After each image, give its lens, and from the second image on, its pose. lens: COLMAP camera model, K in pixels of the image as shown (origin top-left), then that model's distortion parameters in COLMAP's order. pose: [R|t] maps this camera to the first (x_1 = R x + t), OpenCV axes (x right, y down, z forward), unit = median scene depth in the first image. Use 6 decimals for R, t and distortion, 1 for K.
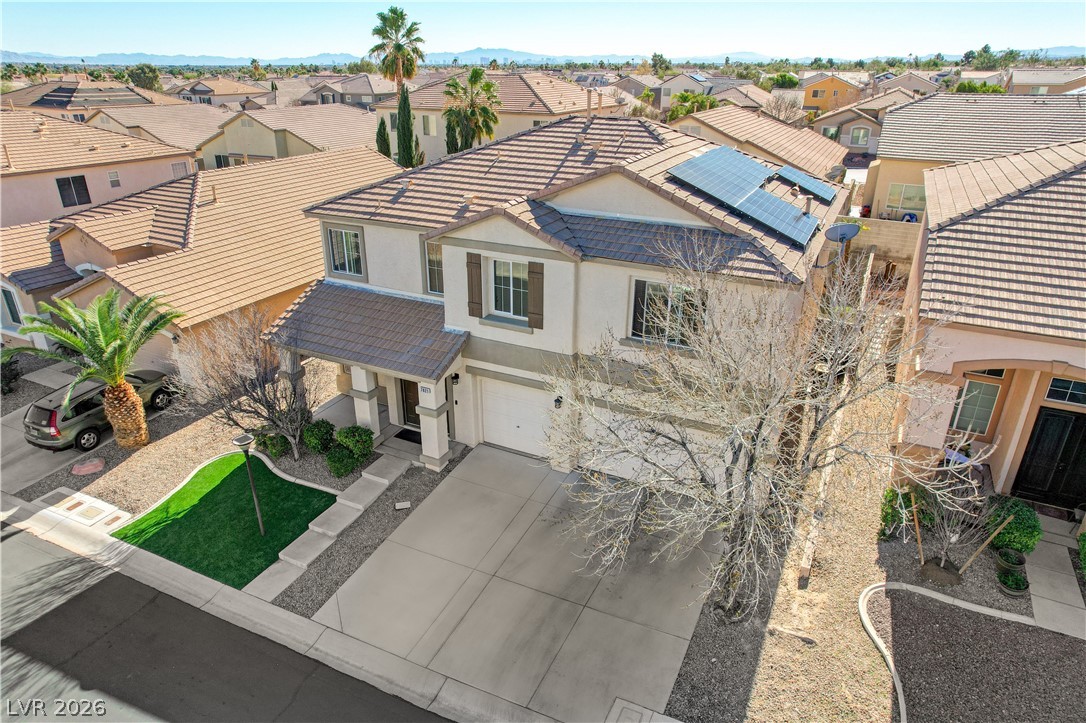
lens RADIAL K [[688.9, 0, 544.6], [0, 688.9, 369.0], [0, 0, 1]] dist [-0.076047, 0.079092]
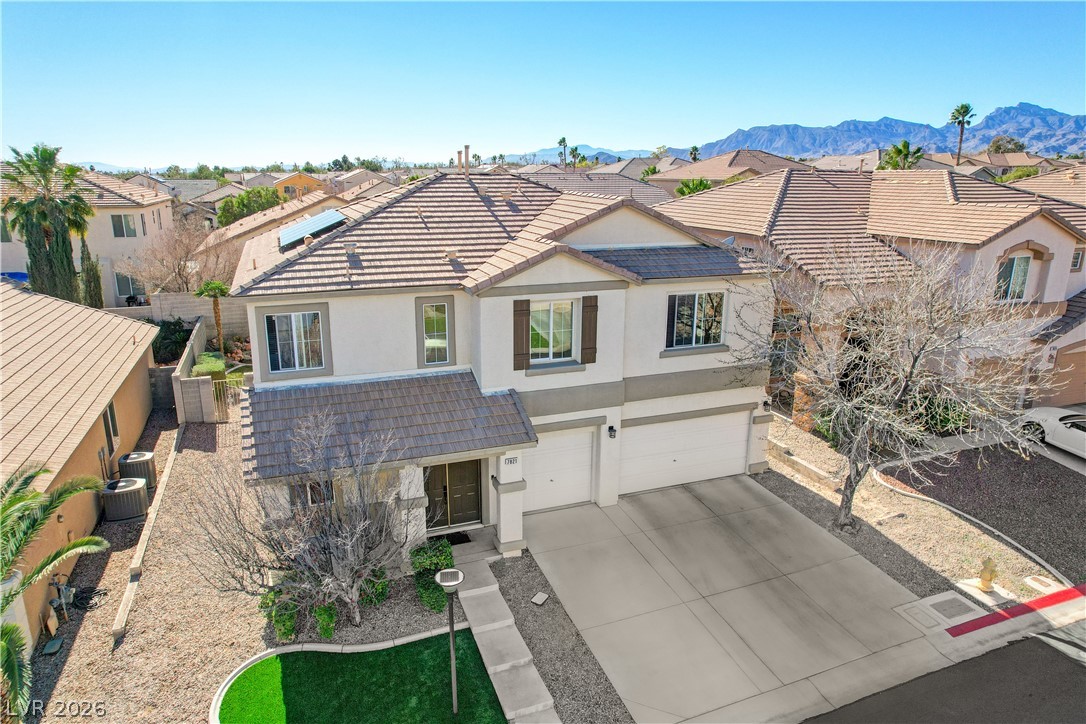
lens RADIAL K [[688.9, 0, 545.9], [0, 688.9, 358.4], [0, 0, 1]] dist [-0.076047, 0.079092]
pose [[0.684044, -0.197747, 0.702126, -0.731252], [0.303437, 0.952458, -0.027372, -0.056423], [-0.663332, 0.231775, 0.711527, 0.326268]]
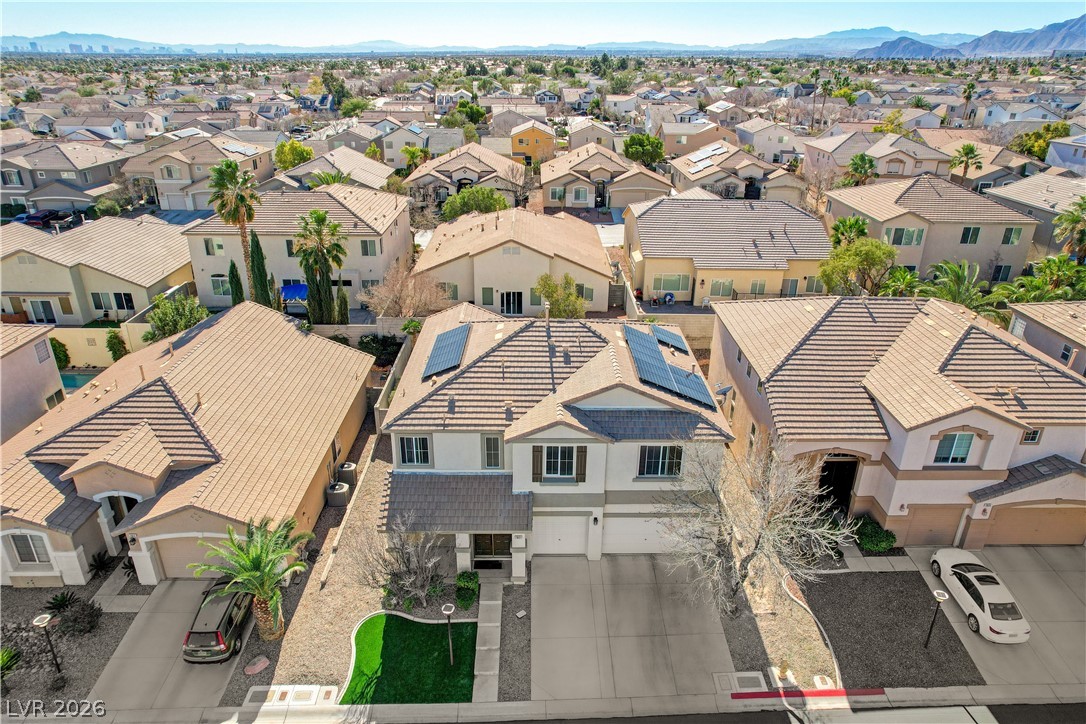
lens RADIAL K [[688.9, 0, 562.4], [0, 688.9, 378.1], [0, 0, 1]] dist [-0.076047, 0.079092]
pose [[0.886161, -0.184845, 0.424912, -0.678514], [0.180227, 0.982279, 0.051444, -0.383048], [-0.426892, 0.030993, 0.903772, -0.446136]]
